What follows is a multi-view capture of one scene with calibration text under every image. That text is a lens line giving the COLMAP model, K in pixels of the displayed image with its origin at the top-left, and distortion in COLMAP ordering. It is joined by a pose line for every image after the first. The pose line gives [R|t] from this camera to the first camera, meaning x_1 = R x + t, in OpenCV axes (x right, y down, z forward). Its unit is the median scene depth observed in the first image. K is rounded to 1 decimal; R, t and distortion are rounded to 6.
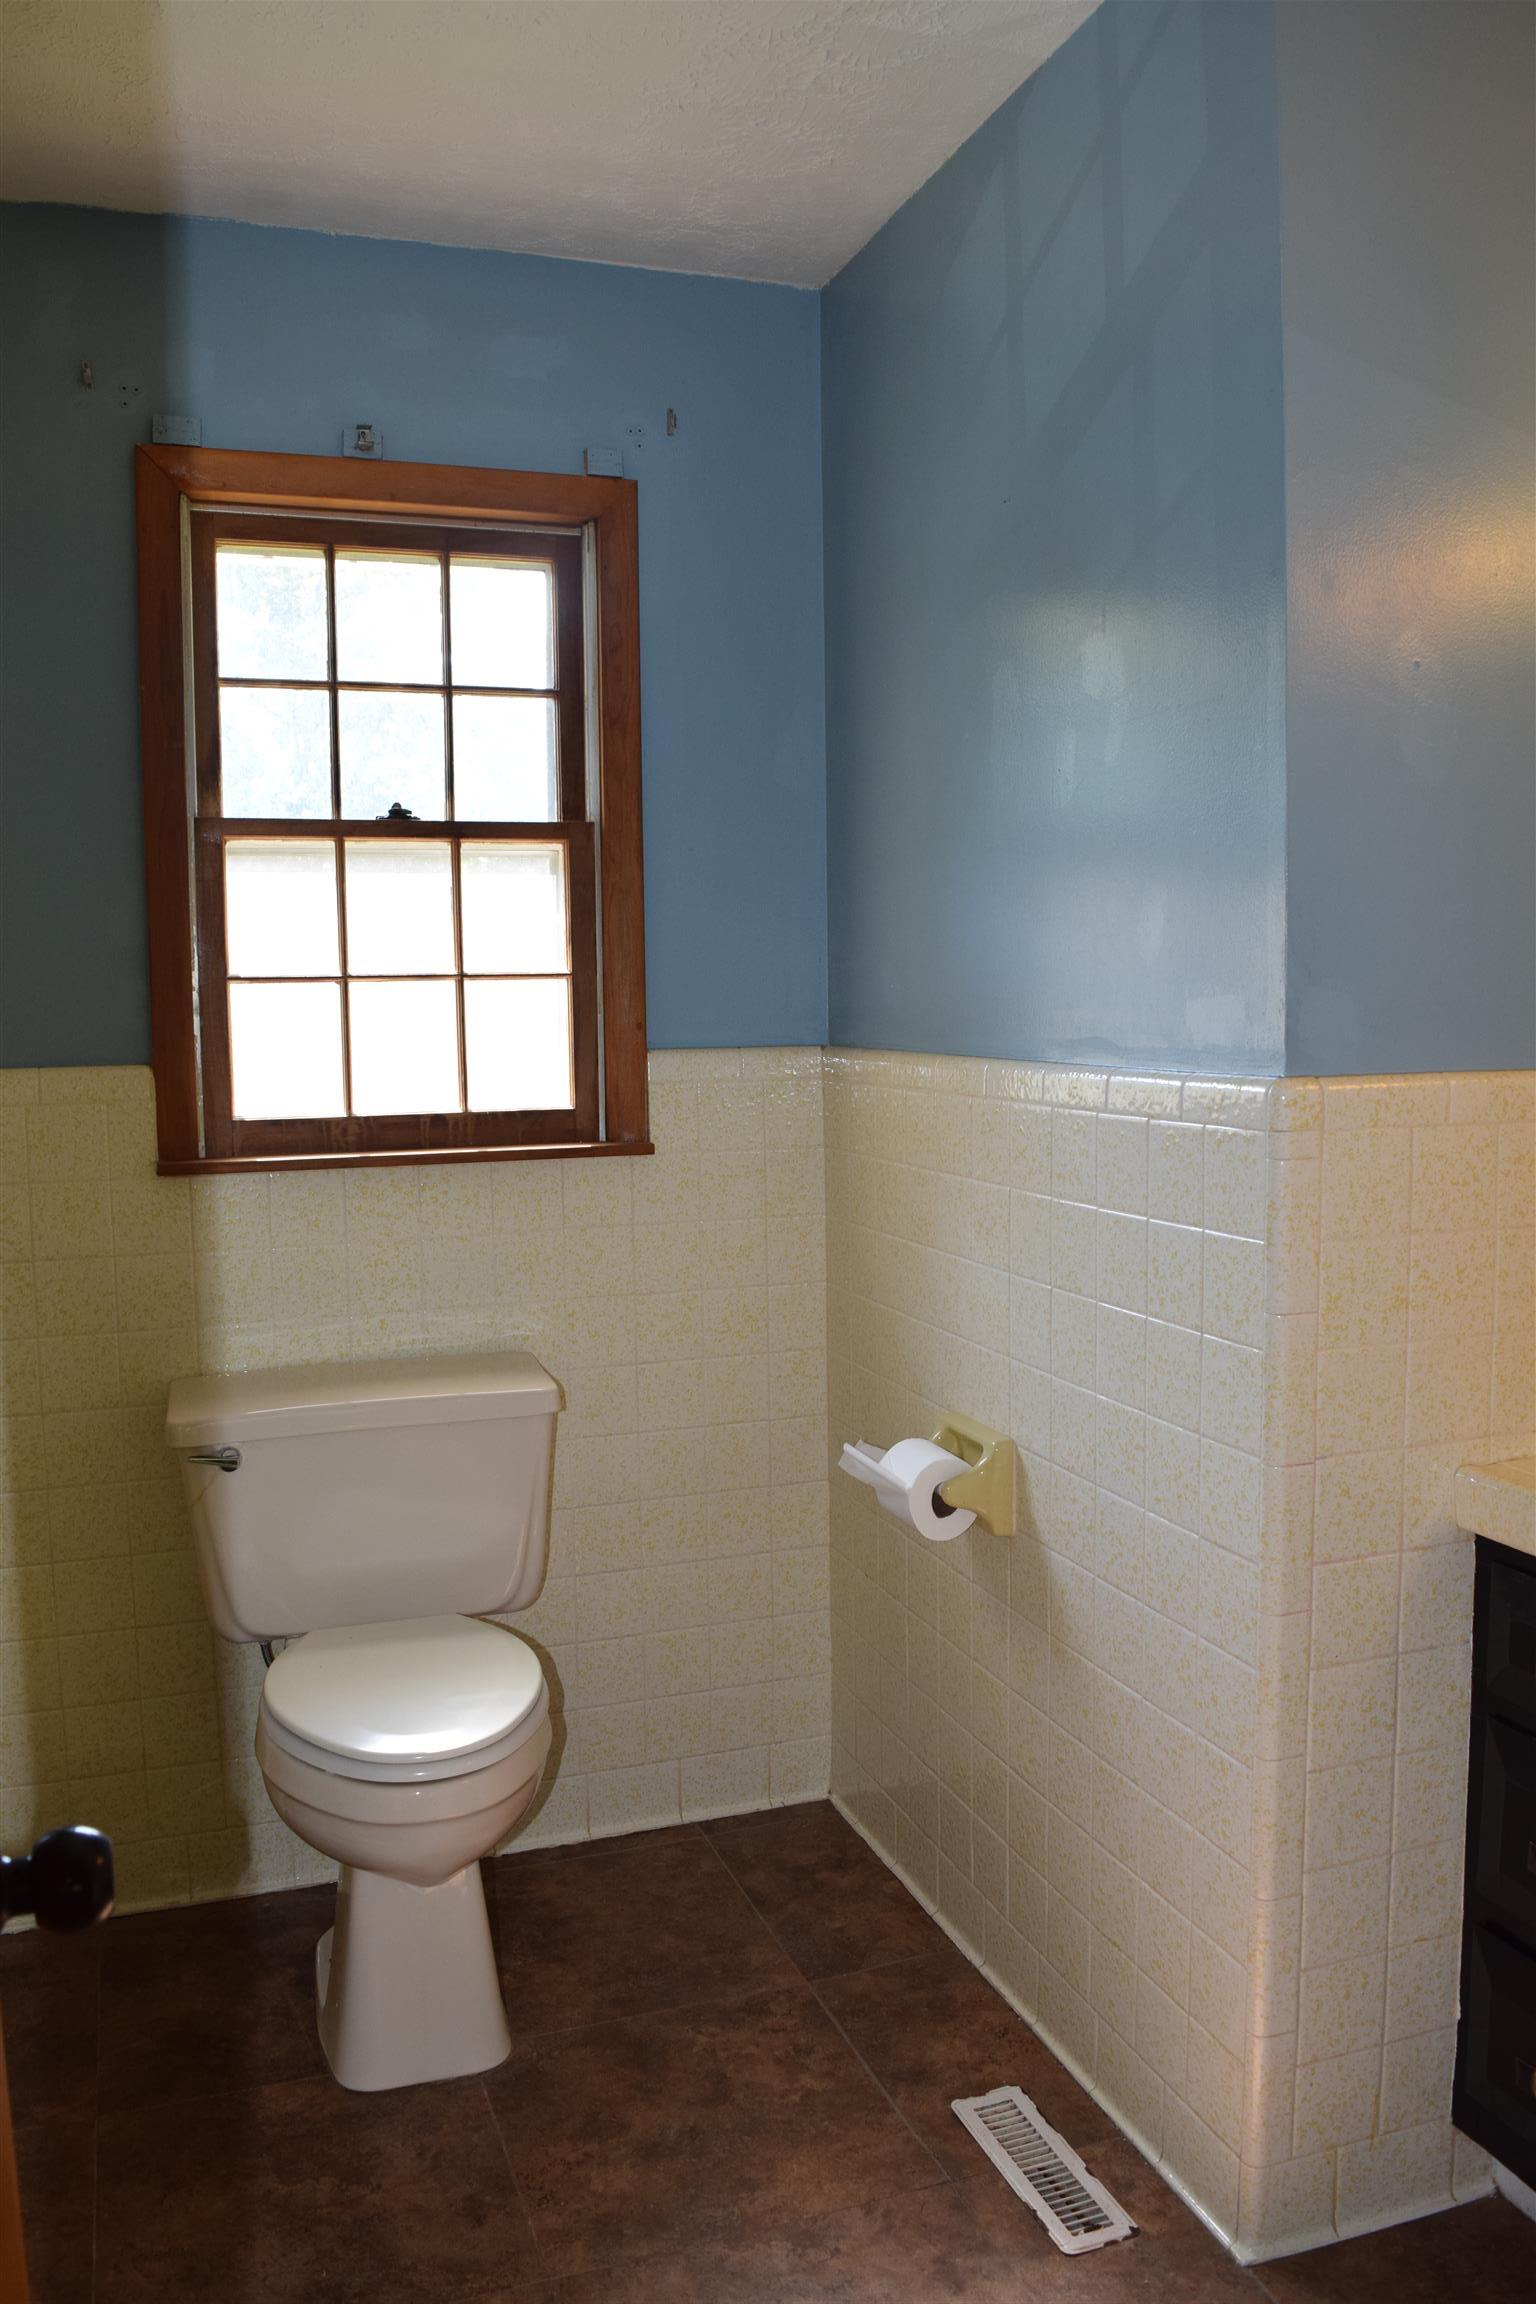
lens RADIAL K [[1813.9, 0, 765.1], [0, 1813.9, 1140.5], [0, 0, 1]] dist [-0.095047, 0.021118]
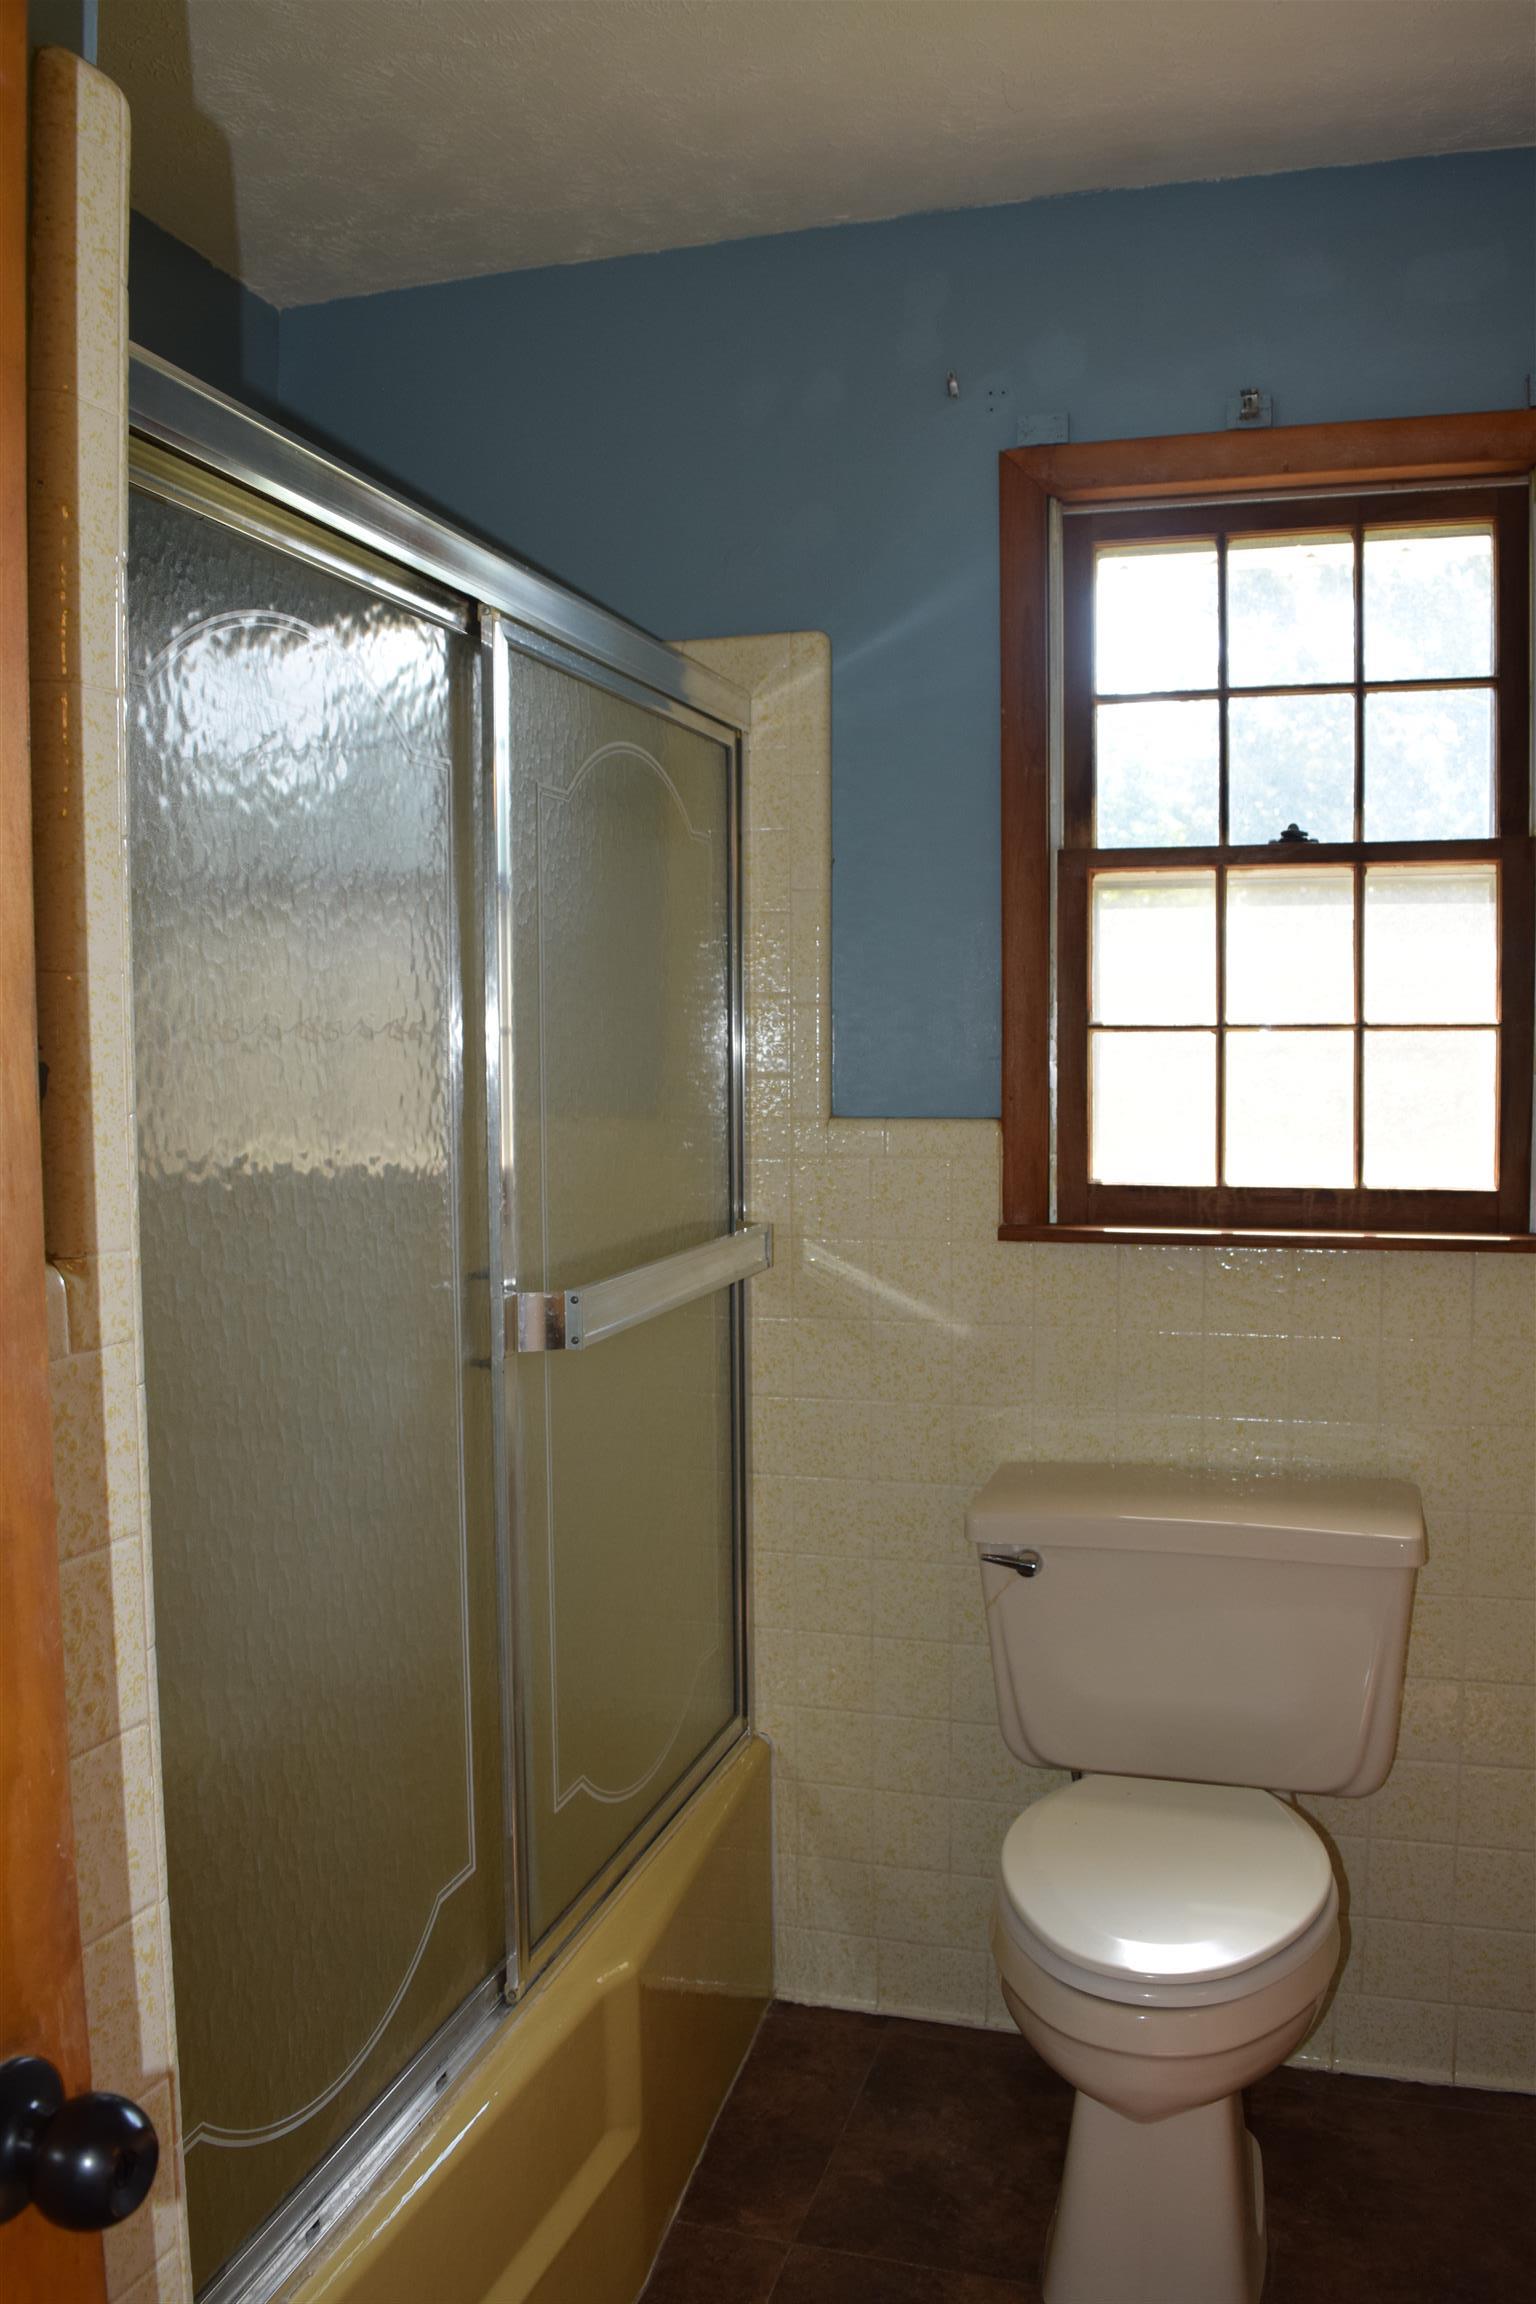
lens RADIAL K [[1813.9, 0, 765.1], [0, 1813.9, 1140.5], [0, 0, 1]] dist [-0.095047, 0.021118]
pose [[0.805750, 0.043774, -0.590635, 0.106300], [-0.053338, 0.998576, 0.001244, -0.024769], [0.589849, 0.030501, 0.806938, 0.168831]]
